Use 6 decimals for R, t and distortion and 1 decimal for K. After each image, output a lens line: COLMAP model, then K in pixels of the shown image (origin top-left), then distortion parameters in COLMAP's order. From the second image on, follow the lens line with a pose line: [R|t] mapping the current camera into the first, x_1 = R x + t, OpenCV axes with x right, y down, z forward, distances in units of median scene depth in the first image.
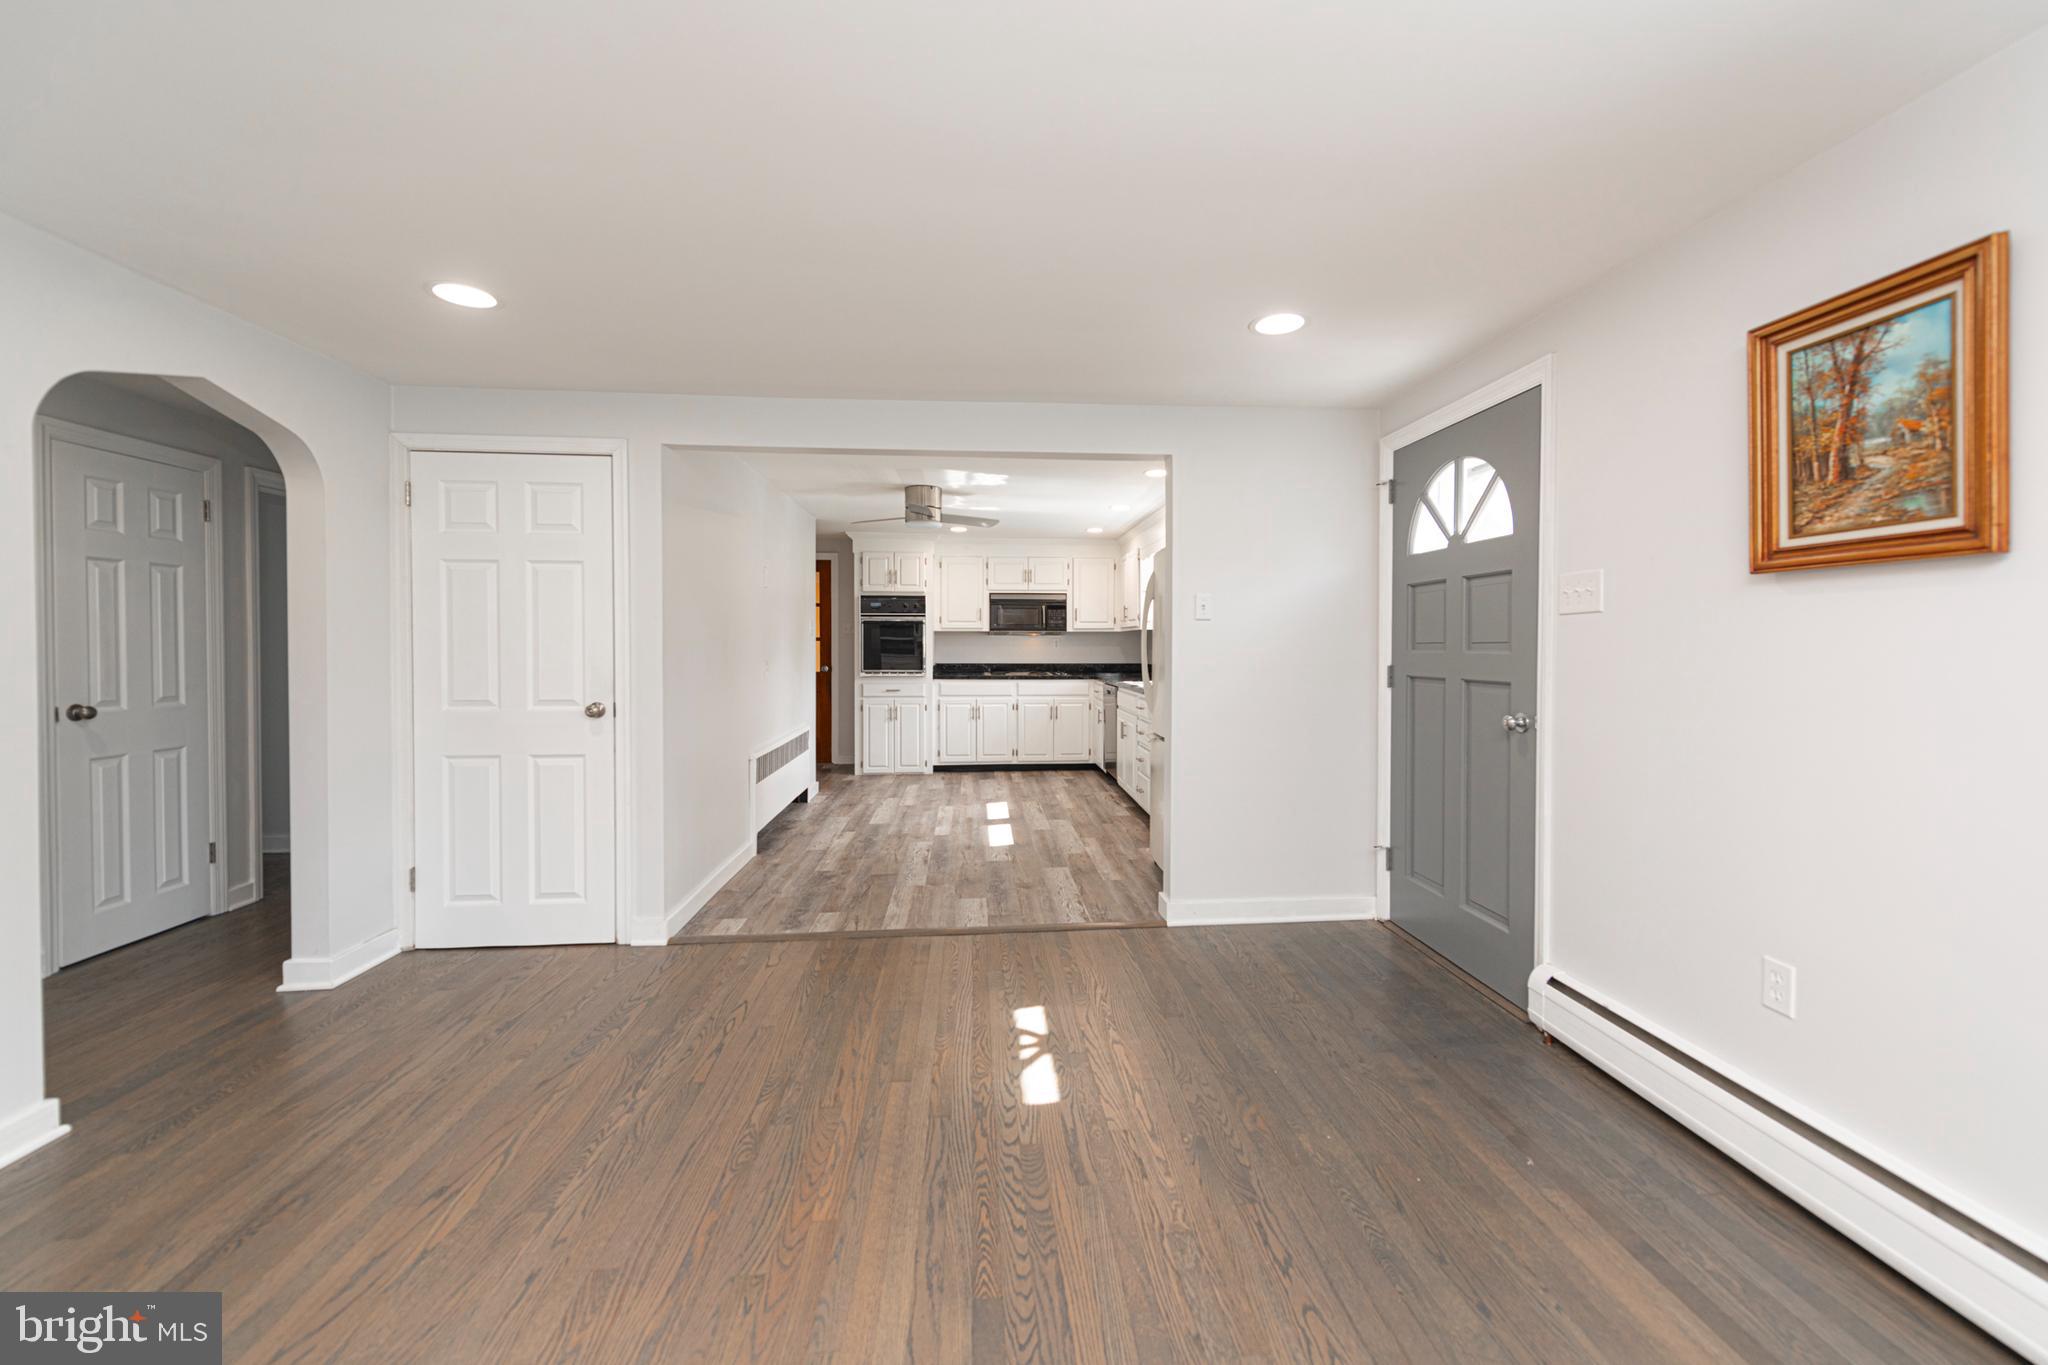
lens RADIAL K [[807.3, 0, 1030.8], [0, 807.3, 656.6], [0, 0, 1]] dist [0.000768, -0.000113]
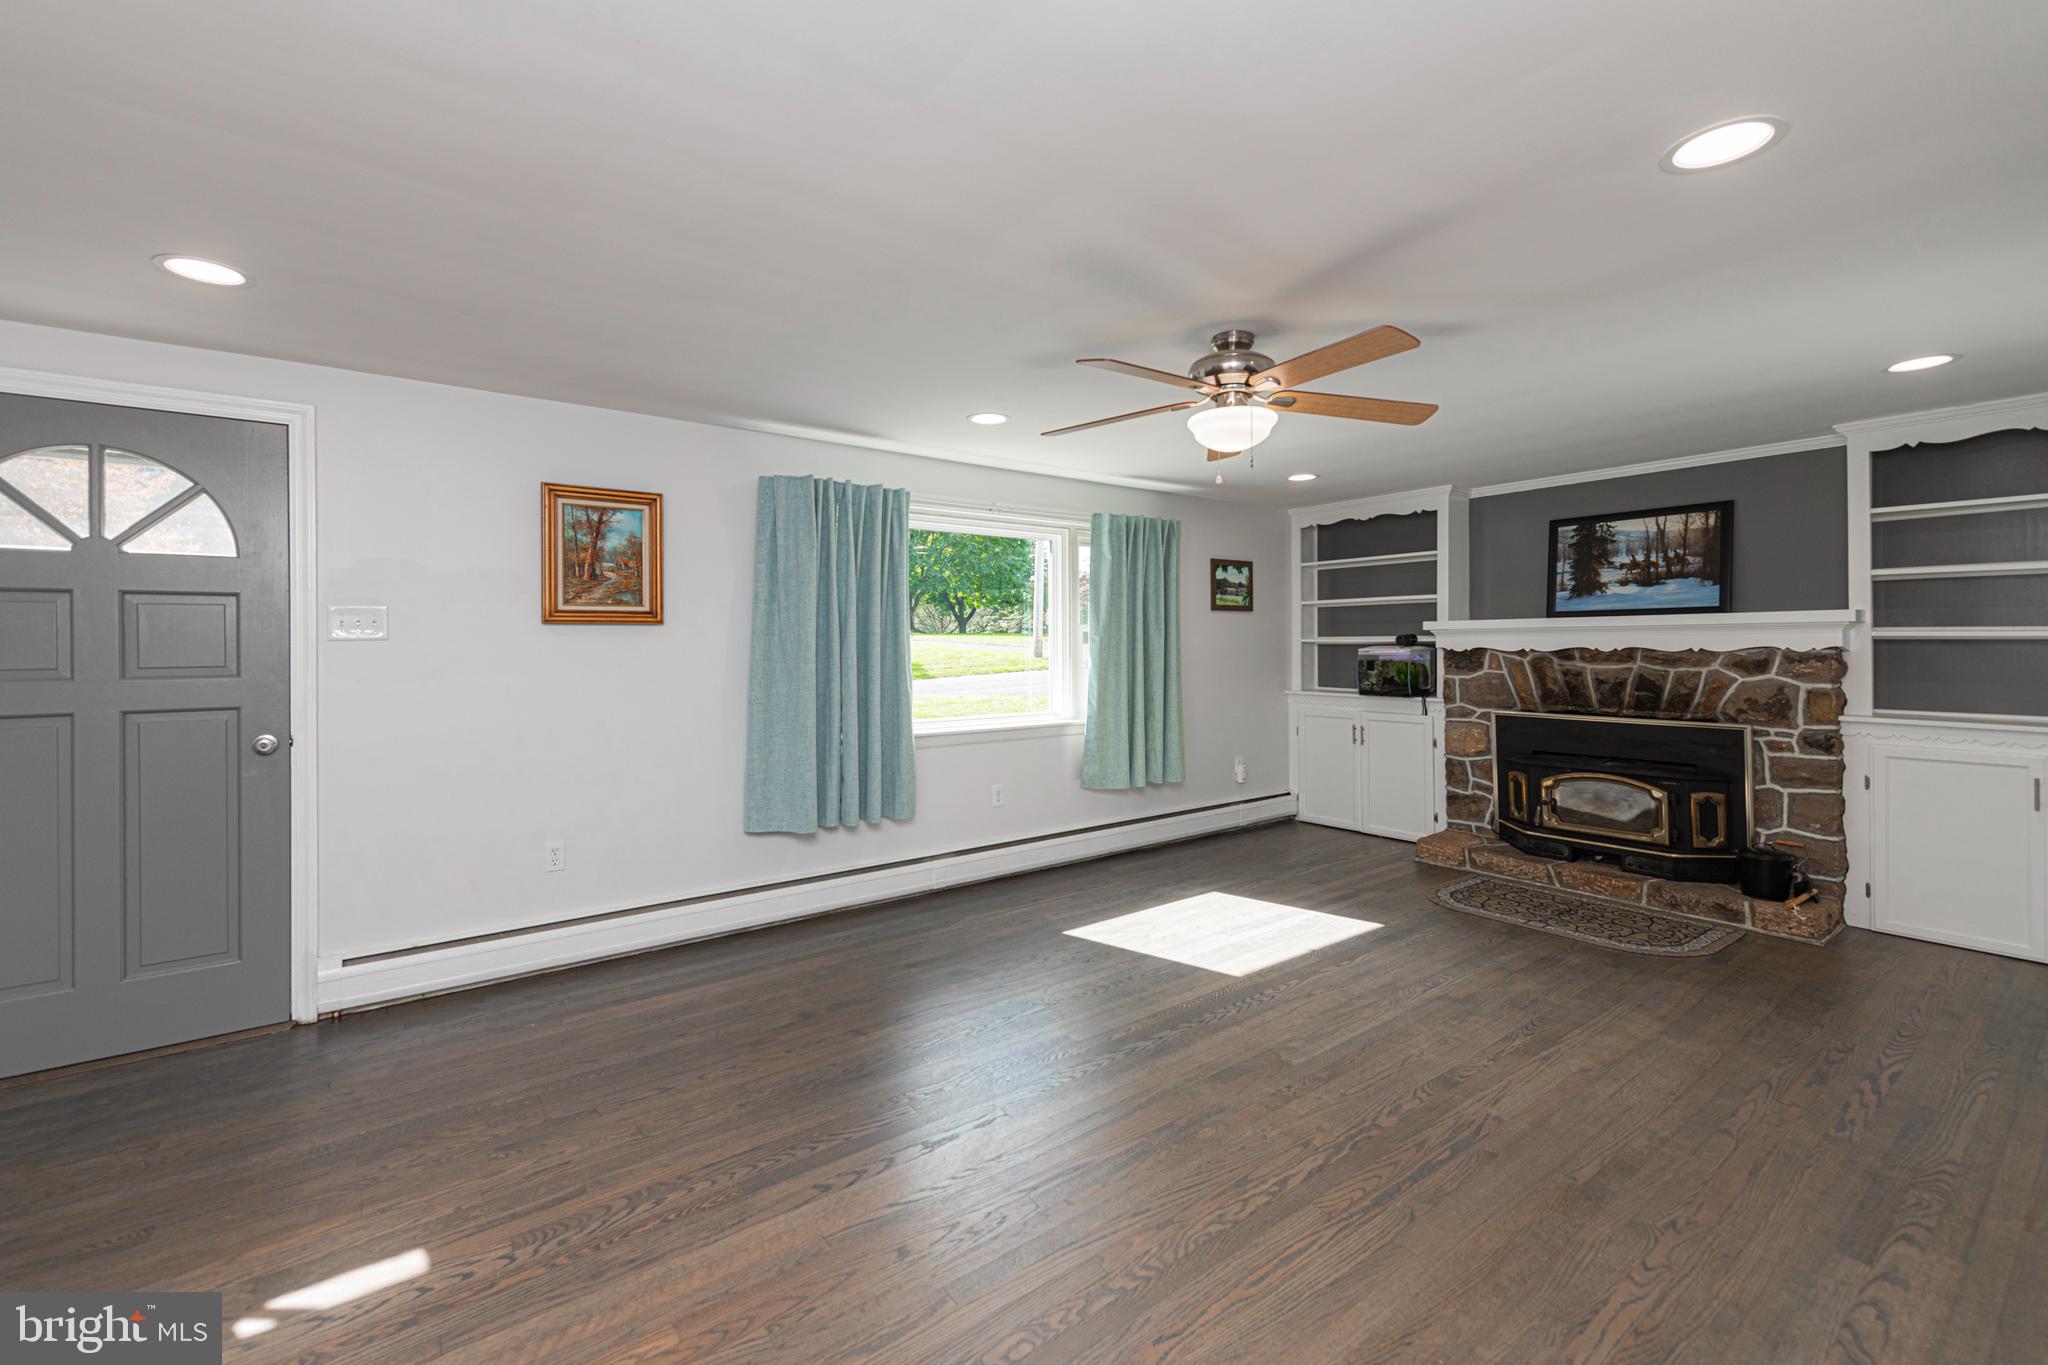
lens RADIAL K [[824.4, 0, 1020.9], [0, 824.4, 635.5], [0, 0, 1]] dist [0.000743, -0.000089]
pose [[-0.522742, 0.008909, 0.852444, -1.241016], [0.021158, 0.999773, 0.002526, -0.063444], [-0.852228, 0.019357, -0.522812, 1.142713]]
